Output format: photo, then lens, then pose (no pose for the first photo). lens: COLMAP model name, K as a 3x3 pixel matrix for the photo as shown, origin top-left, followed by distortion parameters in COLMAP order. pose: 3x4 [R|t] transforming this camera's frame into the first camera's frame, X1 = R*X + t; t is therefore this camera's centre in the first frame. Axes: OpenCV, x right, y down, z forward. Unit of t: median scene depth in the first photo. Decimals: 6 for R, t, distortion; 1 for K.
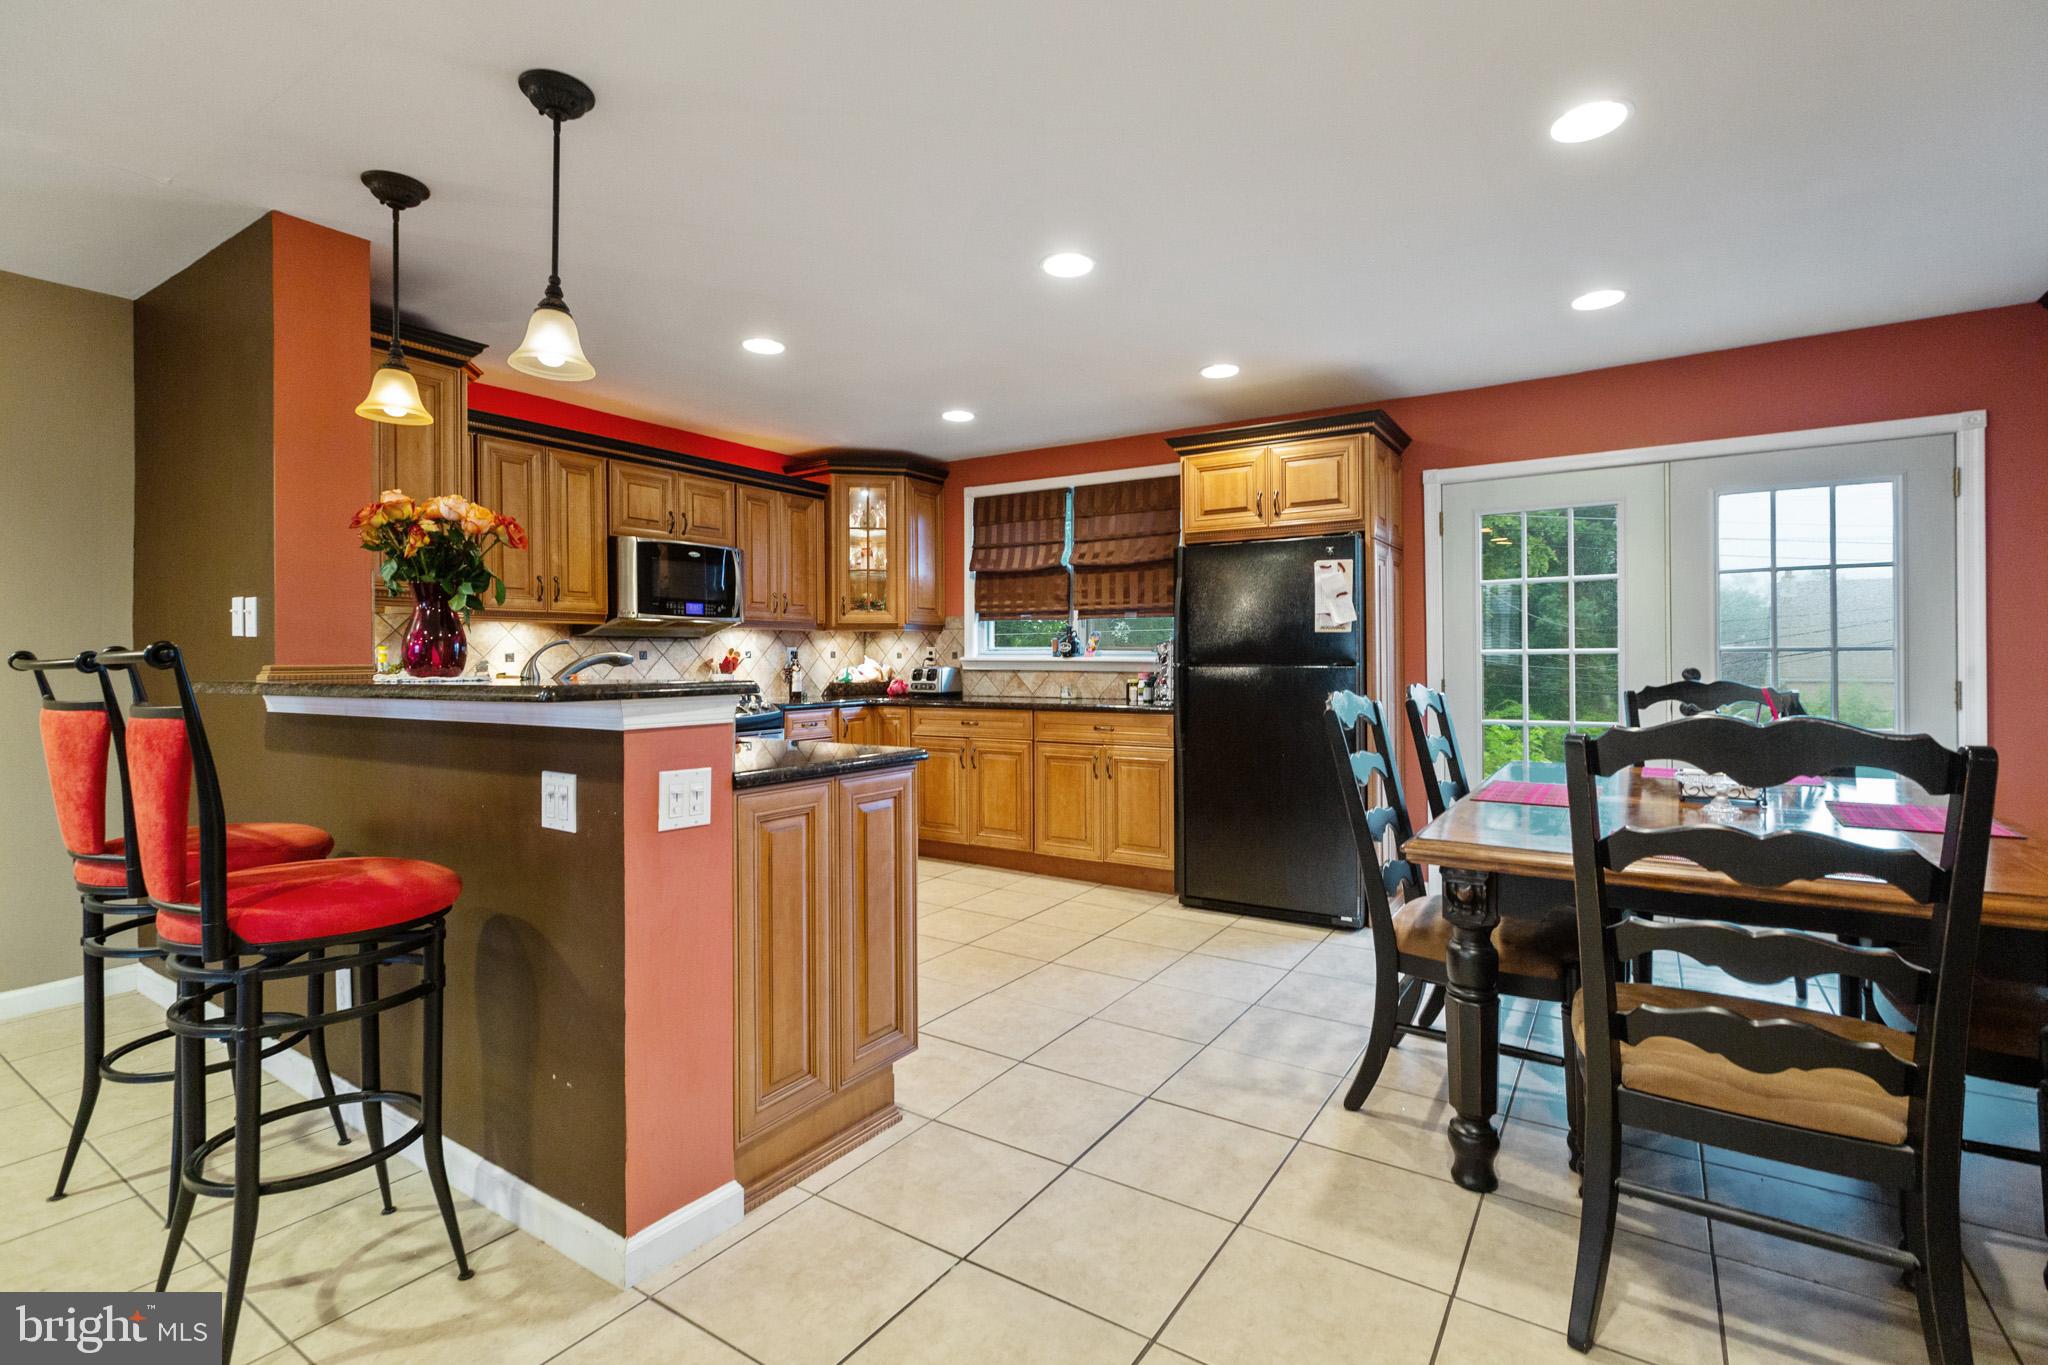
lens RADIAL K [[945.7, 0, 1026.9], [0, 945.7, 663.4], [0, 0, 1]] dist [0.002633, -0.000794]
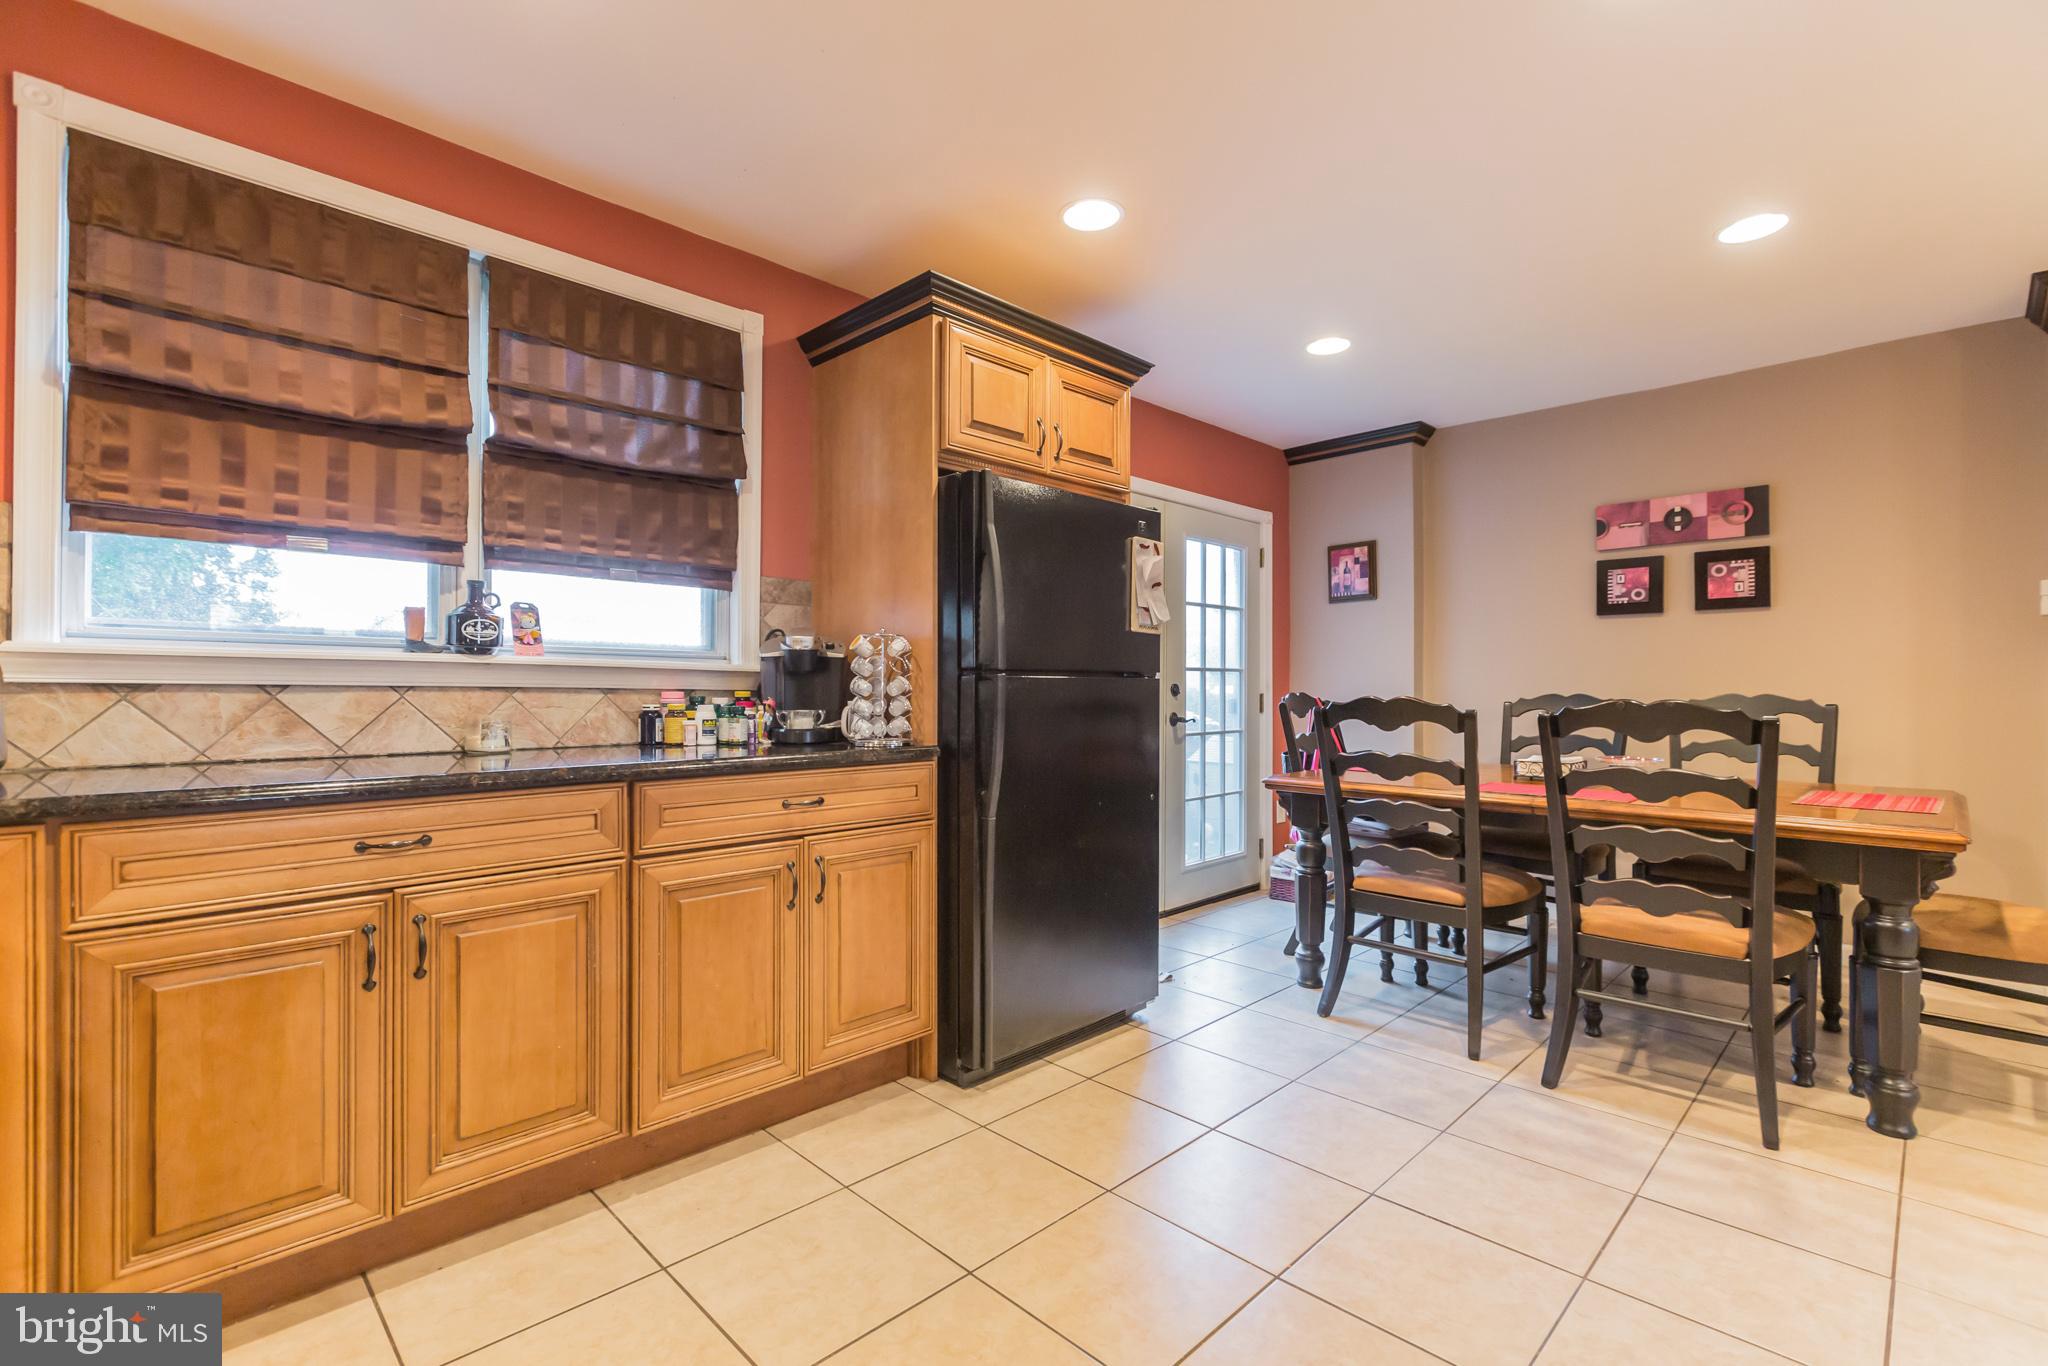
lens RADIAL K [[921.2, 0, 1021.5], [0, 921.2, 685.0], [0, 0, 1]] dist [-0.000485, -0.000116]
pose [[0.202826, 0.008755, 0.979176, -0.386899], [0.001238, 0.999957, -0.009198, 0.014352], [-0.979214, 0.003078, 0.202806, 0.857386]]
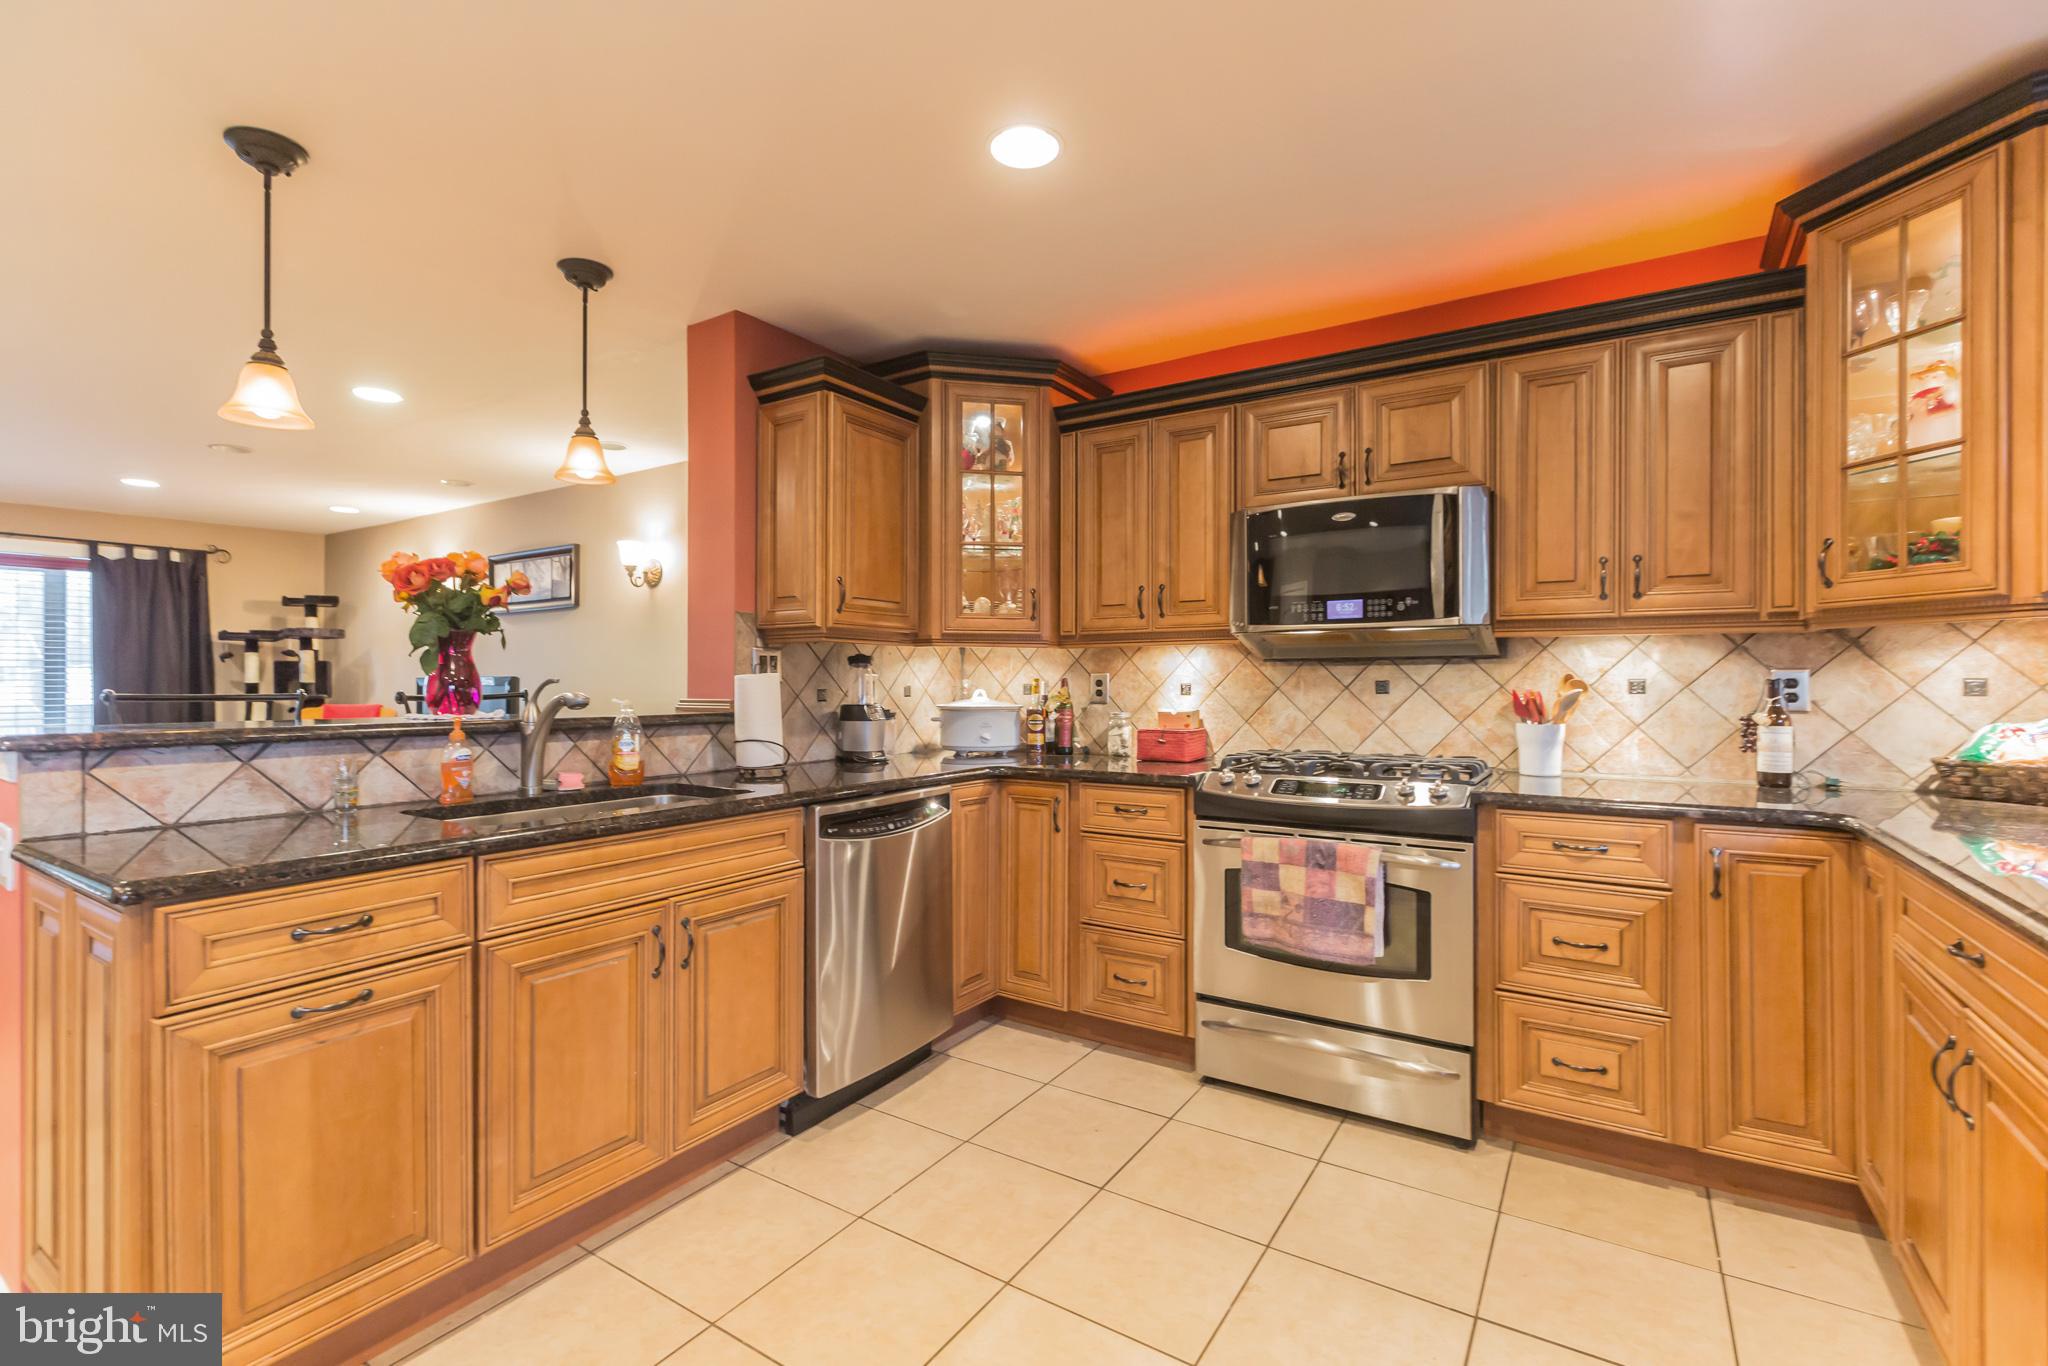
lens RADIAL K [[921.2, 0, 1021.5], [0, 921.2, 685.0], [0, 0, 1]] dist [-0.000485, -0.000116]
pose [[-0.000185, 0.008027, -0.999968, 0.235361], [-0.001421, 0.999967, 0.008027, -0.016365], [0.999999, 0.001423, -0.000174, 0.857511]]
